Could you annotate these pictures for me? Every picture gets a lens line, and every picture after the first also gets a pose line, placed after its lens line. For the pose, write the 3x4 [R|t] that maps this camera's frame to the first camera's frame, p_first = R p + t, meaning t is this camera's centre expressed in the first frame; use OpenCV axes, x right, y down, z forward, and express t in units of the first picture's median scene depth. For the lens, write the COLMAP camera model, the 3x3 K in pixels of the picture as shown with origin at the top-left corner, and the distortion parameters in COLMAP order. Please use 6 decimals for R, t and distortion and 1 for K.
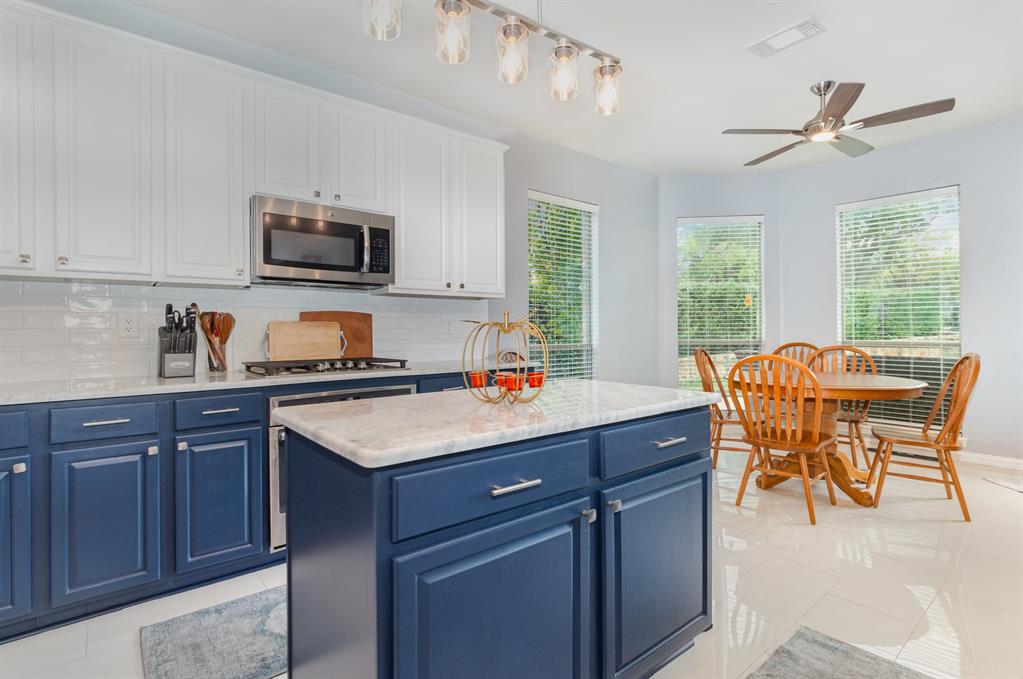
lens RADIAL K [[478.7, 0, 487.0], [0, 478.7, 330.1], [0, 0, 1]] dist [-0.000135, -0.000063]
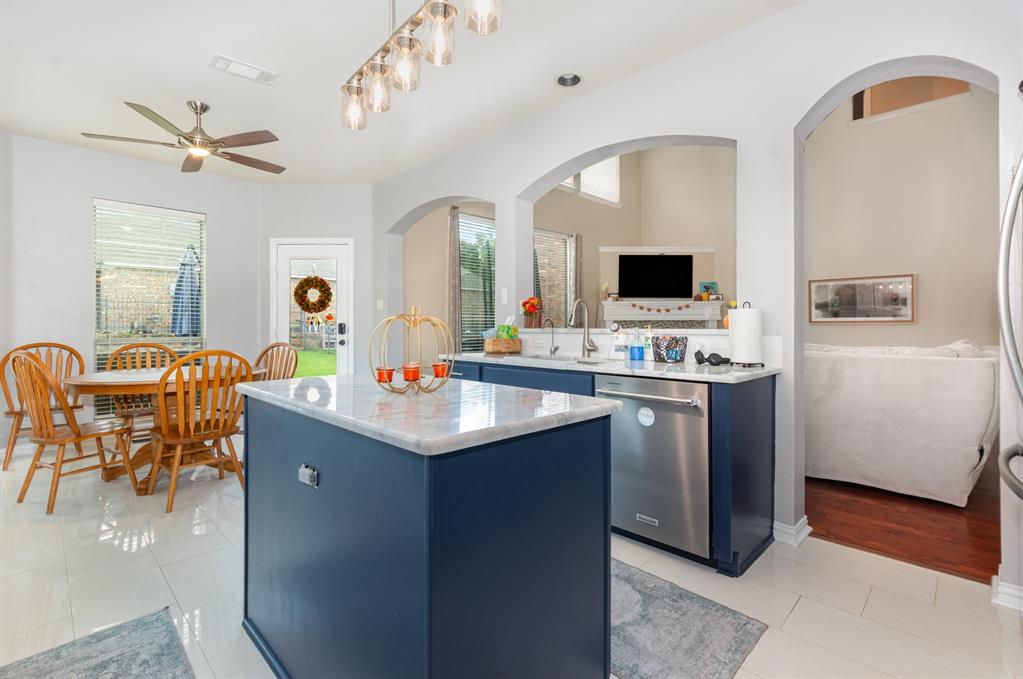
lens RADIAL K [[478.7, 0, 487.0], [0, 478.7, 330.1], [0, 0, 1]] dist [-0.000135, -0.000063]
pose [[-0.099848, 0.004414, 0.994993, -0.455594], [0.001655, 0.999990, -0.004270, 0.012380], [-0.995001, 0.001220, -0.099854, 0.453523]]
